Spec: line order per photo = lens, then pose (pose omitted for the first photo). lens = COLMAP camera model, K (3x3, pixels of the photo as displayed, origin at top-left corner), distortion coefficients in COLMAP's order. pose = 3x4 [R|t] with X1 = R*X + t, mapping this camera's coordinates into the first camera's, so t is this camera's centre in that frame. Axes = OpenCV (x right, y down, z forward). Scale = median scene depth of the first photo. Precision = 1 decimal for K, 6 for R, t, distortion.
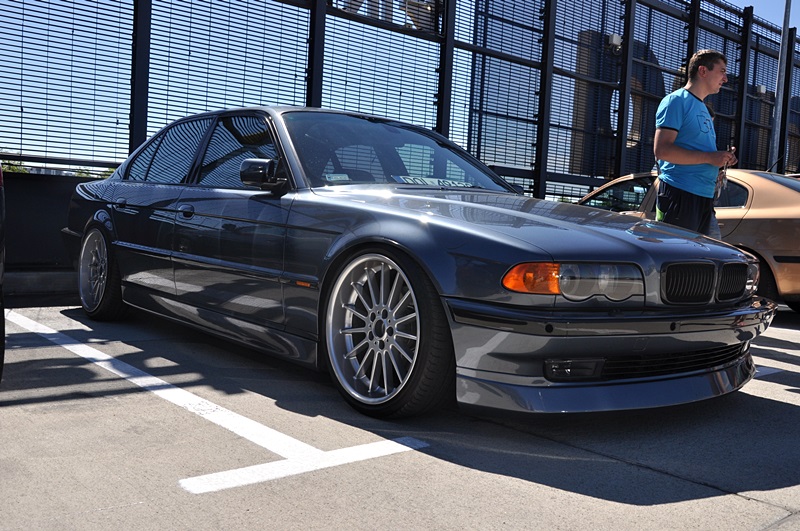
lens RADIAL K [[768.0, 0, 405.6], [0, 768.0, 268.8], [0, 0, 1]] dist [0.018118, 0.000000]
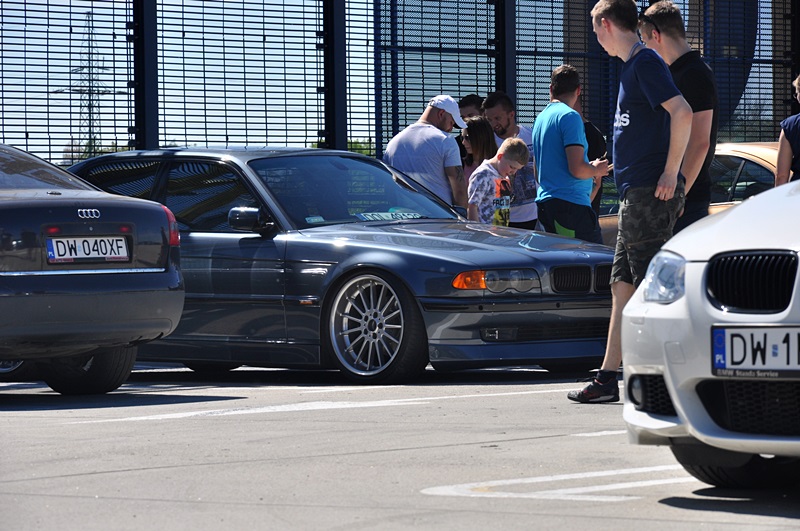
lens RADIAL K [[3595.3, 0, 399.8], [0, 3595.3, 265.3], [0, 0, 1]] dist [0.155998, 0.000000]
pose [[0.991240, -0.066641, 0.114031, -0.749241], [0.072202, 0.996358, -0.045354, 0.275715], [-0.110593, 0.053190, 0.992441, -5.773122]]
